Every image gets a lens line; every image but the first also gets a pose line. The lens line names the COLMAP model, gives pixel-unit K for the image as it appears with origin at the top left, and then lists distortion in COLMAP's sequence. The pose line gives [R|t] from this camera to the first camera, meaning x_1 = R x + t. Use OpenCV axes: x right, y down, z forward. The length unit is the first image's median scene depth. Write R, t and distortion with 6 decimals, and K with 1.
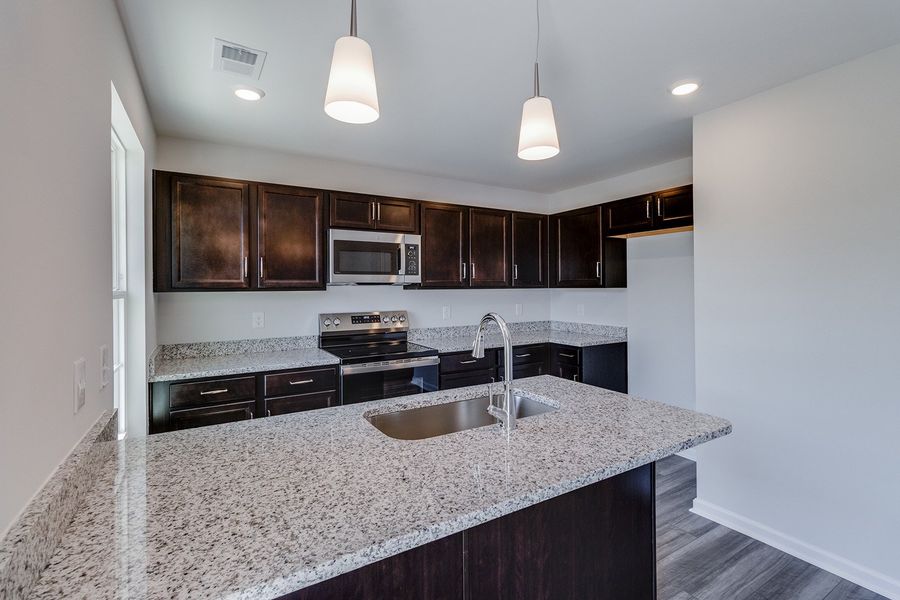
lens RADIAL K [[414.4, 0, 453.5], [0, 414.4, 287.7], [0, 0, 1]] dist [0.002308, 0.000510]
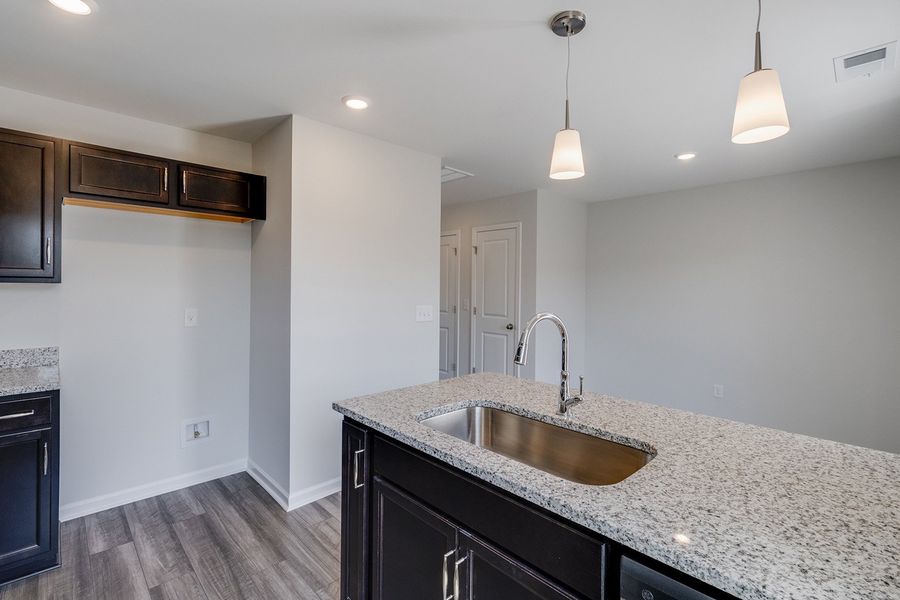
lens RADIAL K [[414.4, 0, 453.5], [0, 414.4, 287.7], [0, 0, 1]] dist [0.002308, 0.000510]
pose [[-0.217869, 0.000605, 0.975978, -1.038428], [-0.008695, 0.999959, -0.002561, 0.010780], [-0.975939, -0.009044, -0.217854, 1.819902]]
